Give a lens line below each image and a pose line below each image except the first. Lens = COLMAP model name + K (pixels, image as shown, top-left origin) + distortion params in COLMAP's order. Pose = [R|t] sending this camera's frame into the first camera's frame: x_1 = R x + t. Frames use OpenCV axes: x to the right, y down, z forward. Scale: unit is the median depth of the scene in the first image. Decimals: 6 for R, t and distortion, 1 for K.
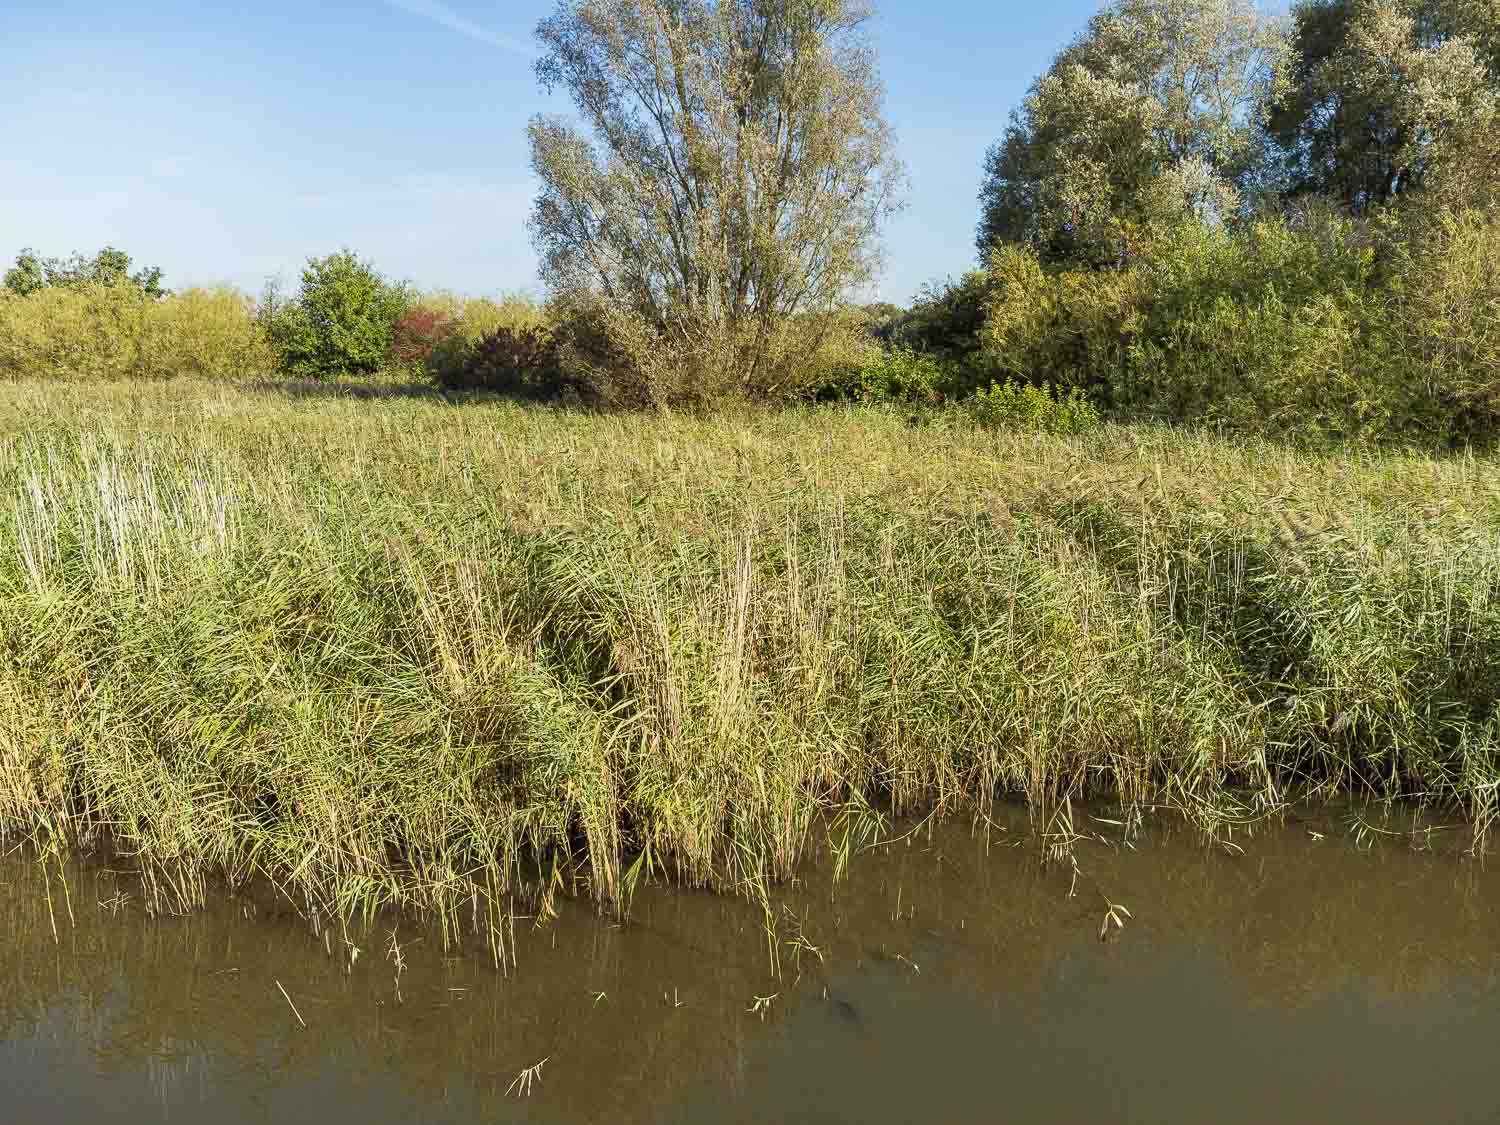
lens RADIAL K [[1118.8, 0, 733.6], [0, 1118.8, 570.2], [0, 0, 1]] dist [0.011835, 0.010979]
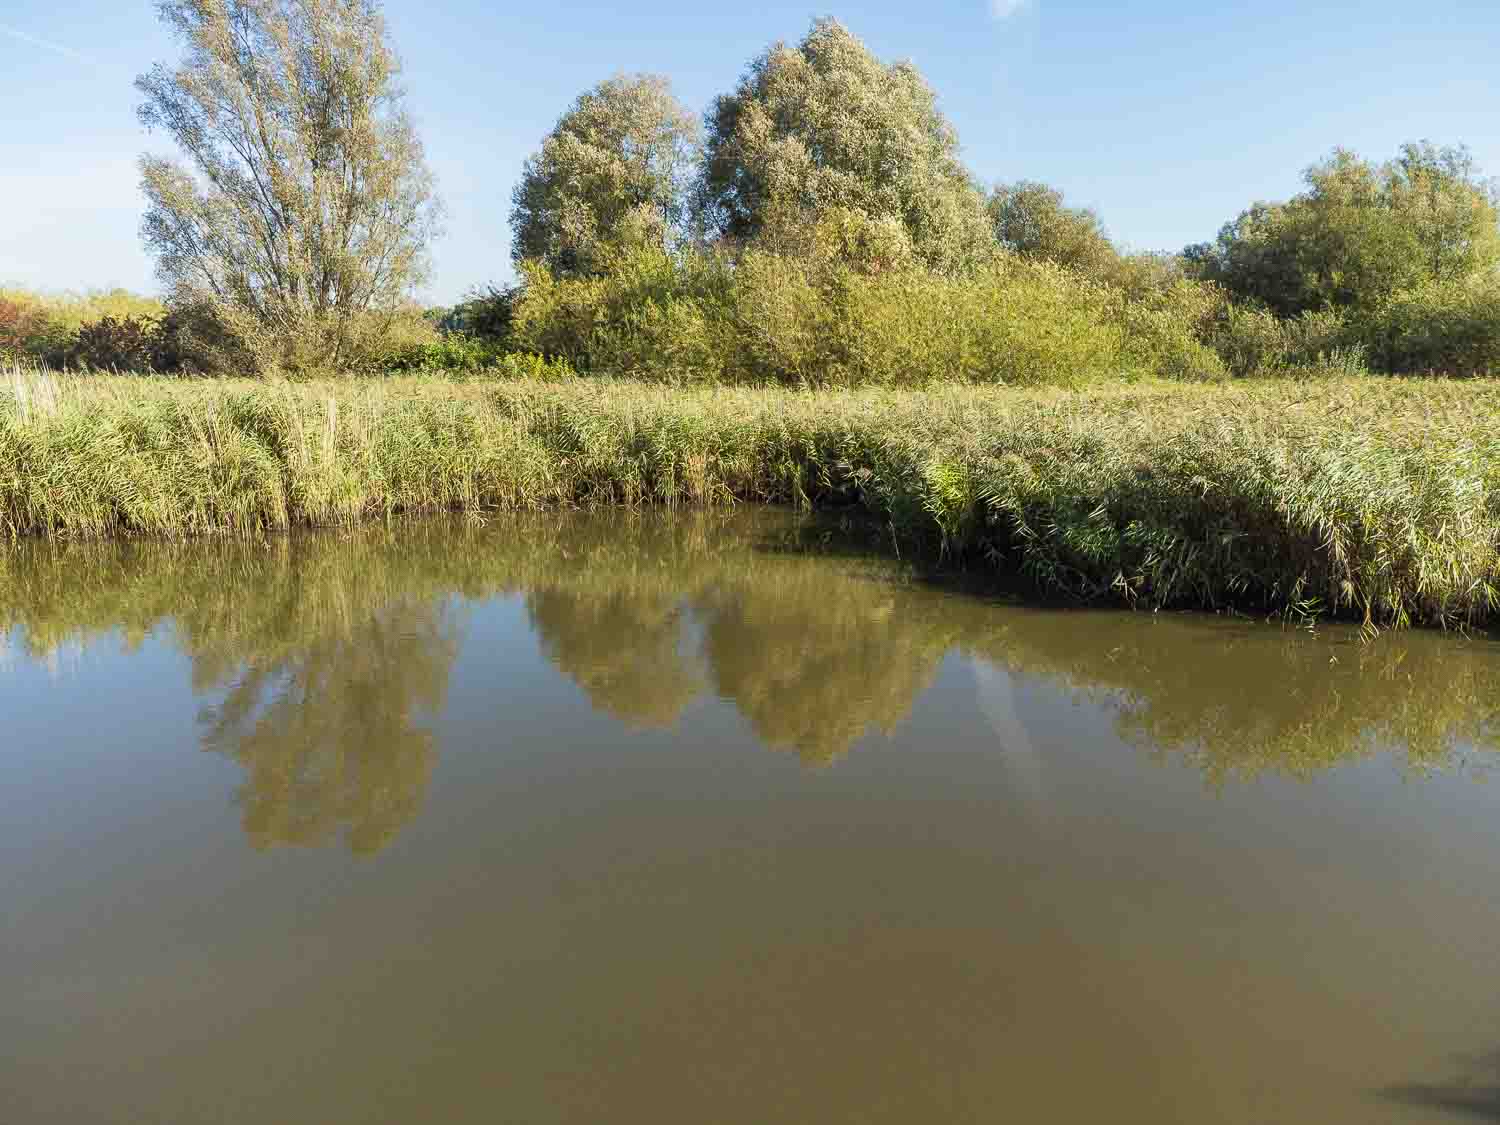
lens RADIAL K [[1118.8, 0, 744.9], [0, 1118.8, 573.5], [0, 0, 1]] dist [0.011835, 0.010979]
pose [[0.938905, -0.073278, 0.336285, 0.002342], [0.072274, 0.997264, 0.015520, 0.098941], [-0.336502, 0.009733, 0.941632, -0.406070]]
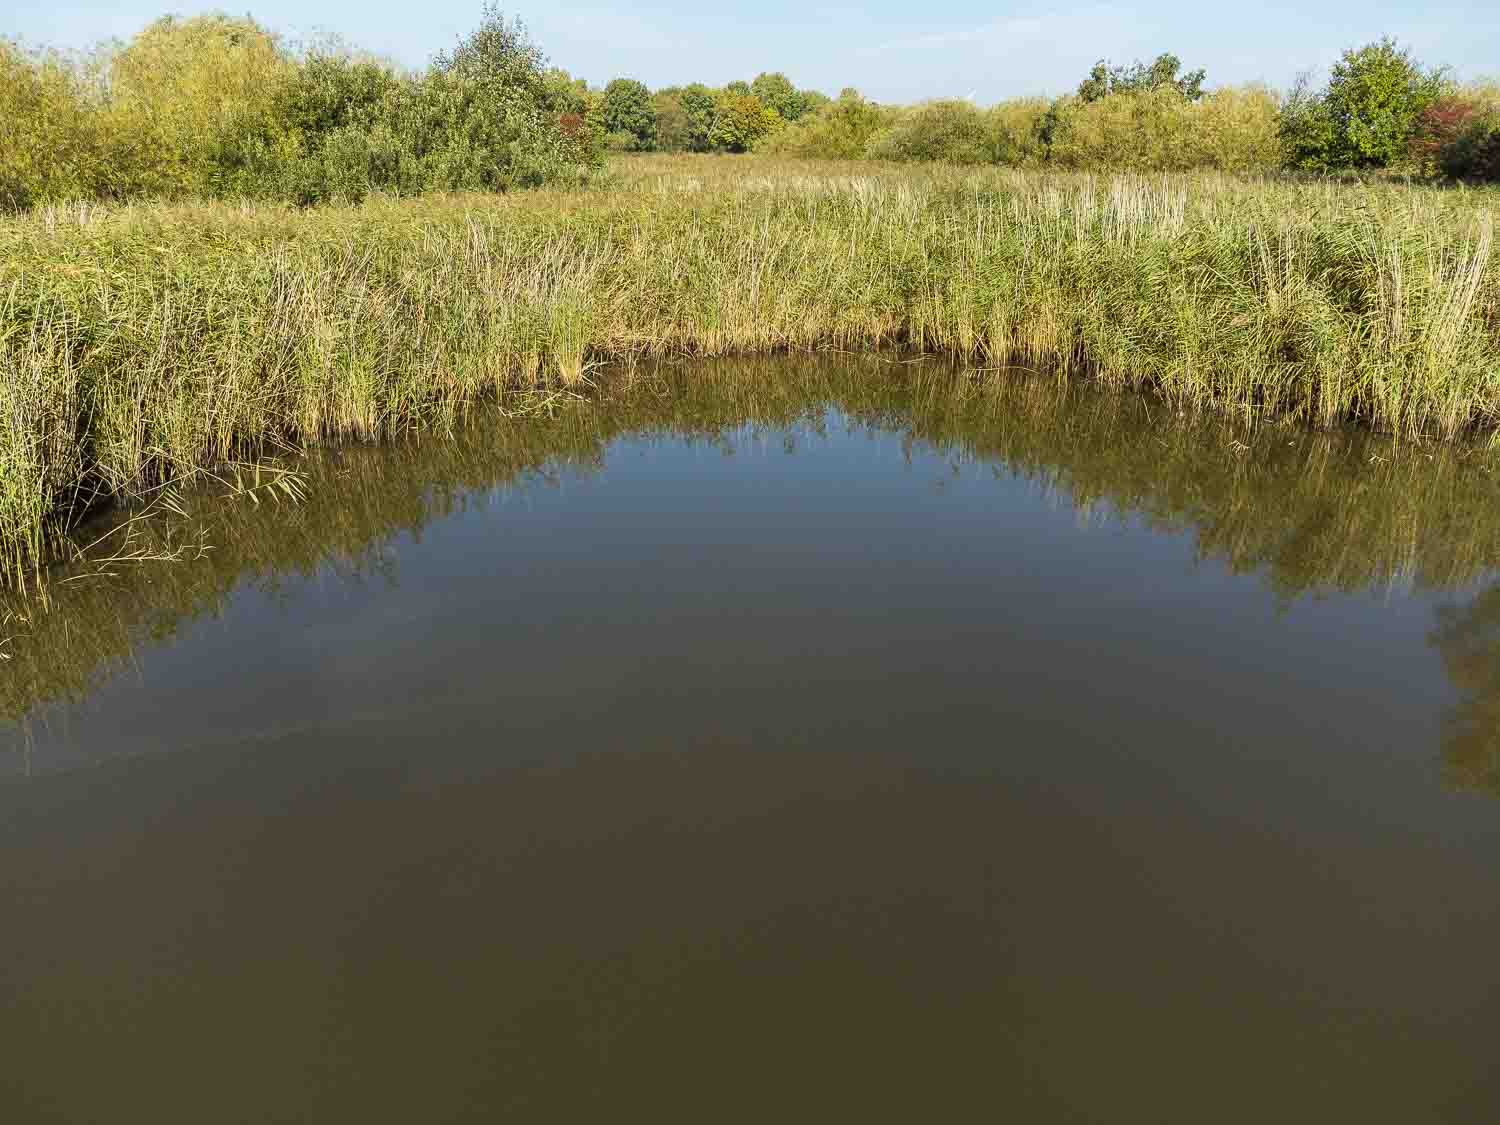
lens RADIAL K [[1118.8, 0, 750.1], [0, 1118.8, 559.2], [0, 0, 1]] dist [0.011835, 0.010979]
pose [[0.681781, 0.247053, -0.688578, 0.126016], [-0.141787, 0.968028, 0.206928, 0.058929], [0.717685, -0.043448, 0.695011, -0.210987]]
